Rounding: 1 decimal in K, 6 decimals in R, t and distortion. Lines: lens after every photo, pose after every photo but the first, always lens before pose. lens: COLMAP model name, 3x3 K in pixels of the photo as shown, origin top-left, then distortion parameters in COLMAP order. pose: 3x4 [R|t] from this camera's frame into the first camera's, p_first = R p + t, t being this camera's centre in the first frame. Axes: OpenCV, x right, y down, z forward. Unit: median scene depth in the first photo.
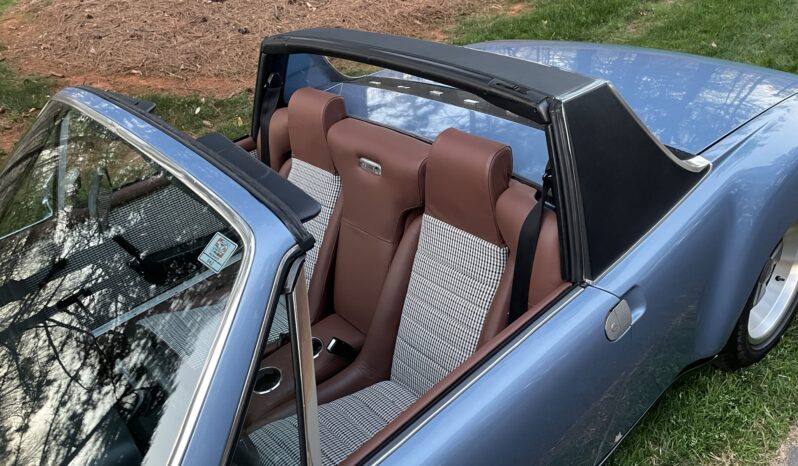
lens RADIAL K [[620.0, 0, 404.1], [0, 620.0, 231.4], [0, 0, 1]] dist [0.081232, -0.101610]
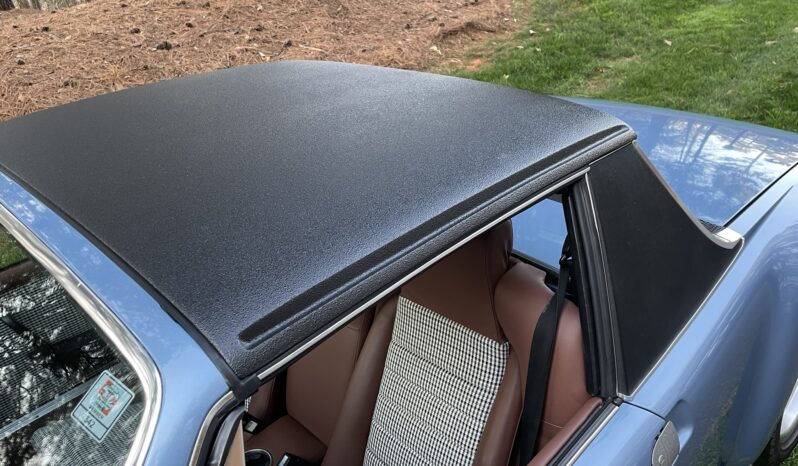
lens RADIAL K [[620.0, 0, 404.1], [0, 620.0, 228.5], [0, 0, 1]] dist [0.081232, -0.101610]
pose [[0.997258, -0.001237, 0.073986, -0.022468], [0.007494, 0.996408, -0.084349, -0.046874], [-0.073616, 0.084672, 0.993686, 0.176963]]
